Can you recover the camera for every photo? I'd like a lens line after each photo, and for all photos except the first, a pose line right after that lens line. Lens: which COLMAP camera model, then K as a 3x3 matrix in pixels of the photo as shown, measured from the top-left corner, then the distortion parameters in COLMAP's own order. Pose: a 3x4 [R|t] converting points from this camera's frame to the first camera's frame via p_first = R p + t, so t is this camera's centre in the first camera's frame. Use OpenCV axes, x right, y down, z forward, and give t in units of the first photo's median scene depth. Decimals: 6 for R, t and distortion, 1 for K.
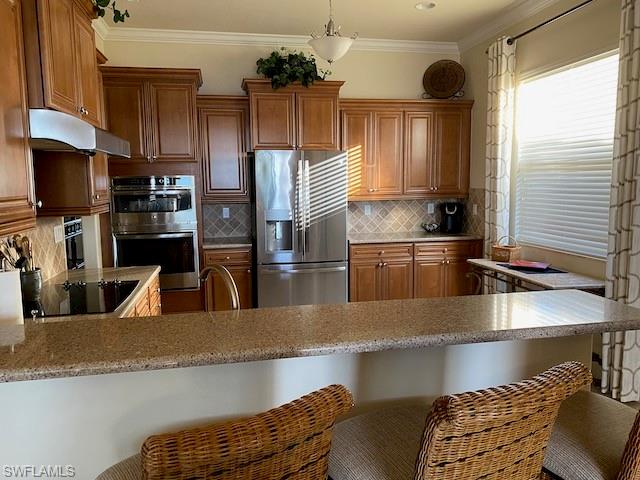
lens RADIAL K [[496.1, 0, 317.2], [0, 496.1, 240.7], [0, 0, 1]] dist [0.071166, -0.048859]
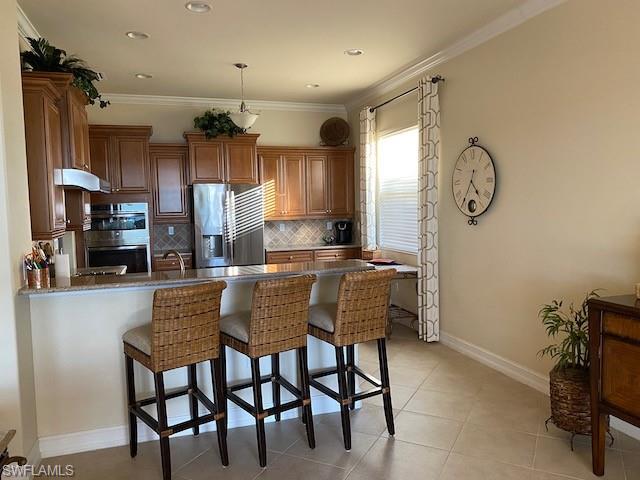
lens RADIAL K [[496.1, 0, 319.3], [0, 496.1, 239.5], [0, 0, 1]] dist [0.071166, -0.048859]
pose [[0.993026, -0.016690, 0.116707, 0.053929], [0.022401, 0.998606, -0.047794, 0.042102], [-0.115746, 0.050075, 0.992016, -0.378640]]
